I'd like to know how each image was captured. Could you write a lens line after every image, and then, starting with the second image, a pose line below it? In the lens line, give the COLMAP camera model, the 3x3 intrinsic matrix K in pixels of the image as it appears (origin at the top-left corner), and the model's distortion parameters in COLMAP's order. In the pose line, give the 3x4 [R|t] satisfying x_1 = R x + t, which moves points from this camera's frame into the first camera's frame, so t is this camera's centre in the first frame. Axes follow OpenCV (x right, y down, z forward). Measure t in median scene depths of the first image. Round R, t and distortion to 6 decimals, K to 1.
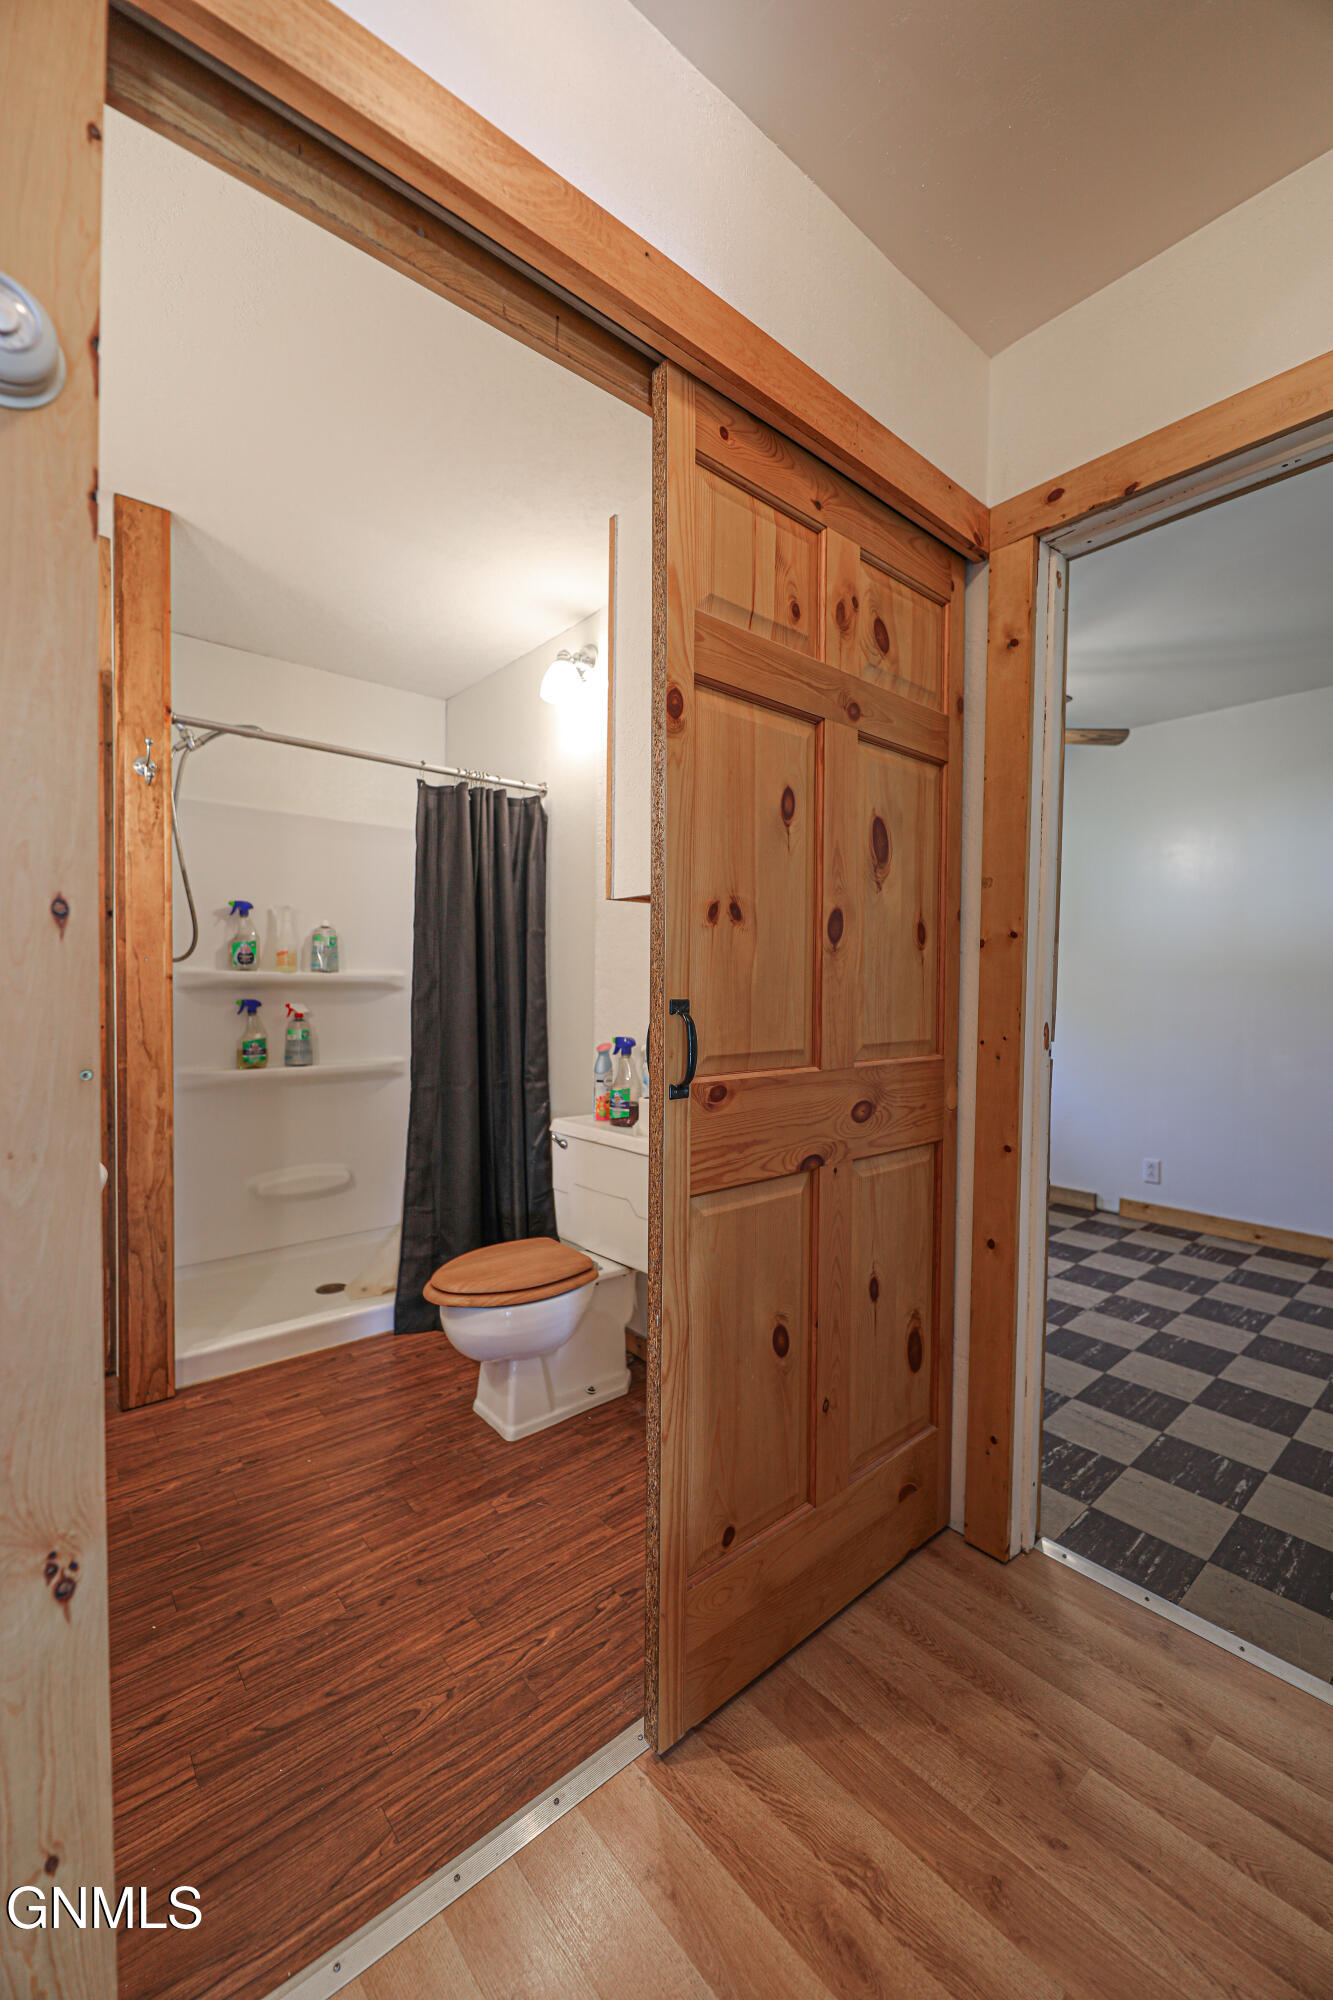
lens RADIAL K [[797.8, 0, 668.8], [0, 797.8, 1007.2], [0, 0, 1]] dist [-0.001057, -0.003531]
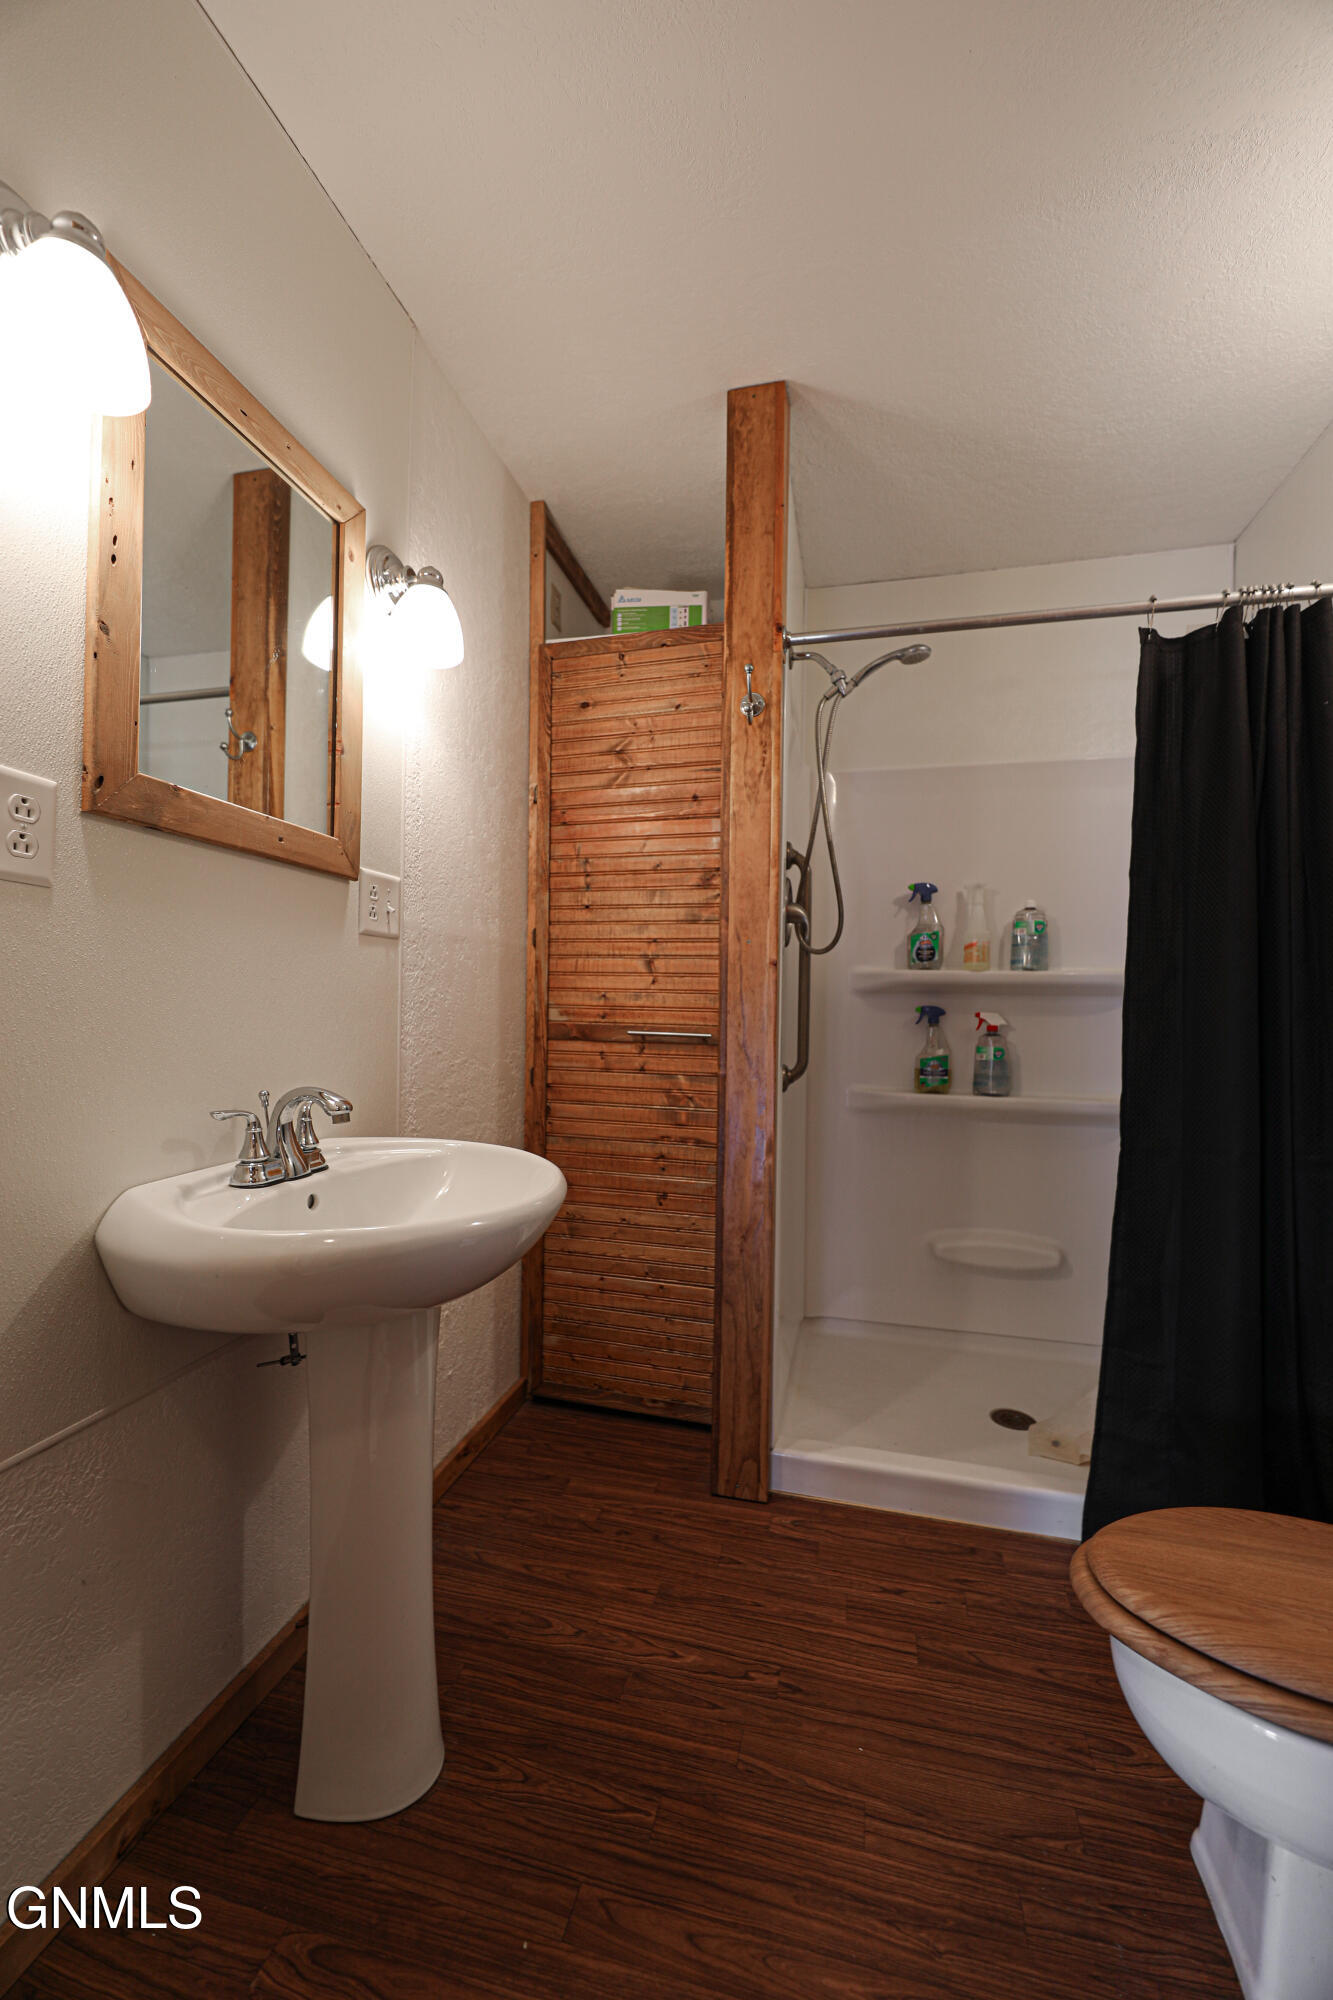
lens RADIAL K [[797.8, 0, 668.8], [0, 797.8, 1007.2], [0, 0, 1]] dist [-0.001057, -0.003531]
pose [[0.582884, -0.000860, -0.812555, -0.036123], [-0.034151, 0.999090, -0.025555, 0.023505], [0.811837, 0.042645, 0.582324, 0.369288]]
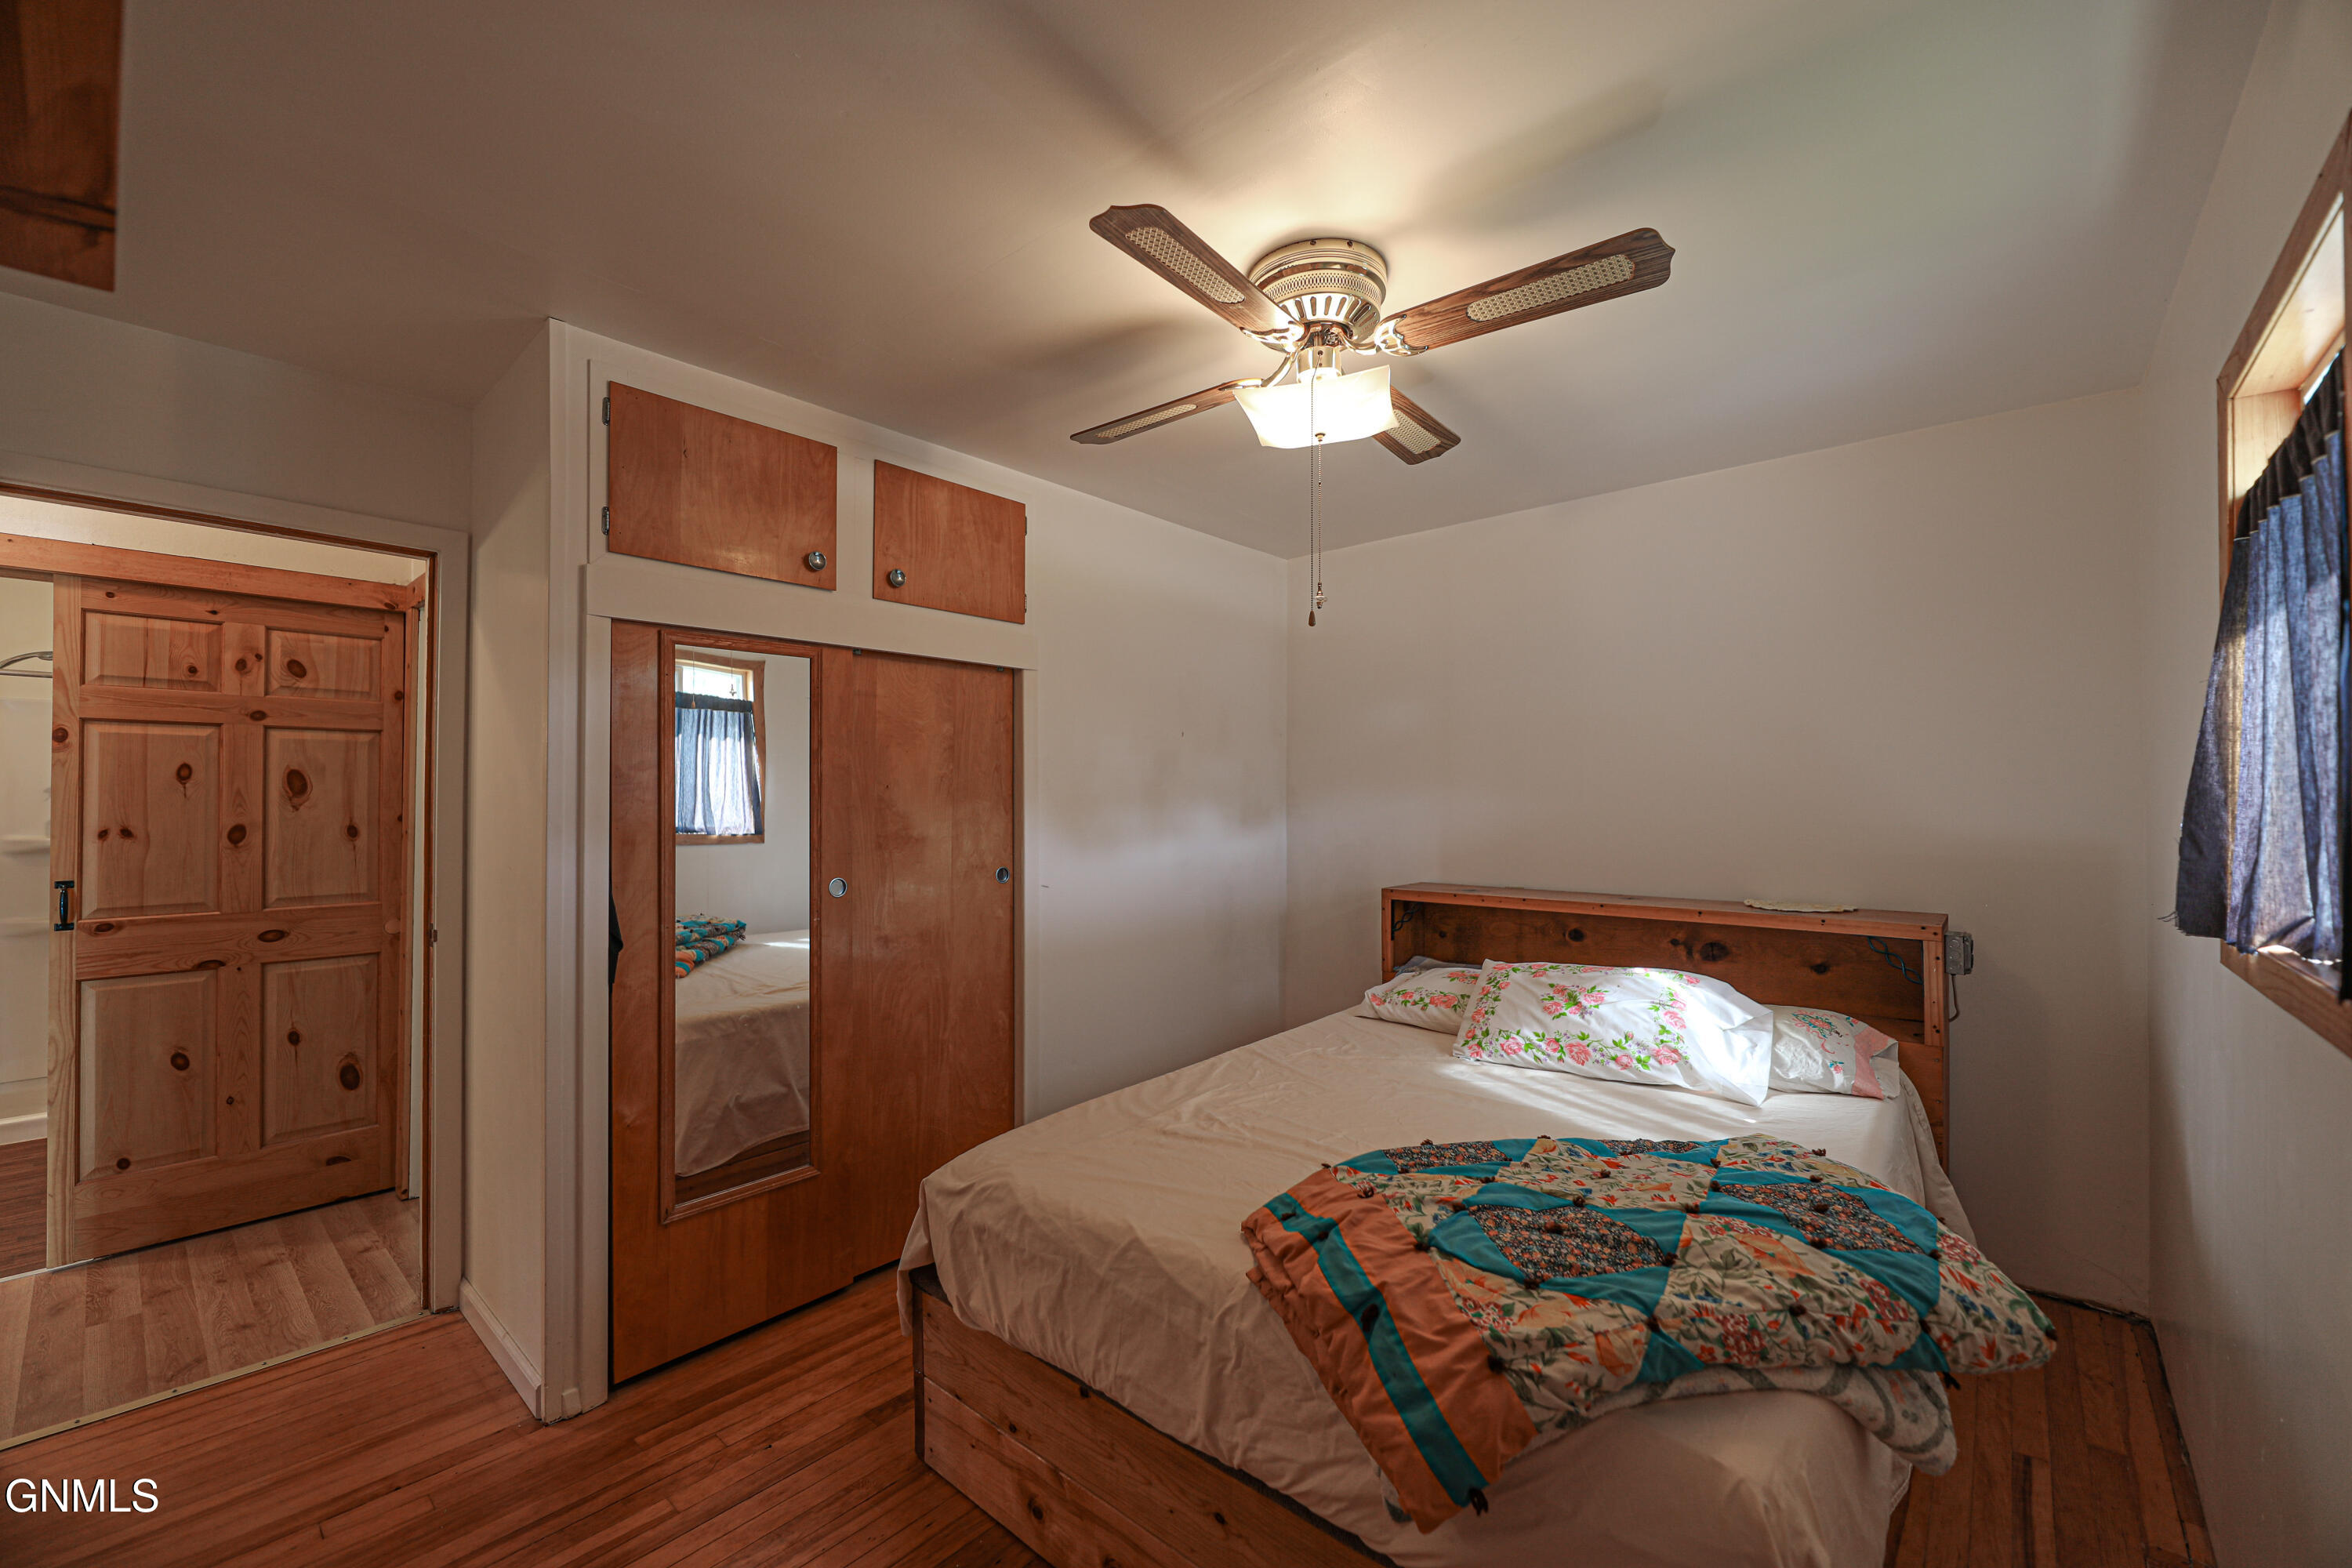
lens RADIAL K [[938.2, 0, 1173.4], [0, 938.2, 789.8], [0, 0, 1]] dist [-0.001057, -0.003531]
pose [[0.989614, -0.008261, 0.143515, 2.398713], [0.014083, 0.999116, -0.039603, -0.104684], [-0.143061, 0.041213, 0.988855, -1.689302]]
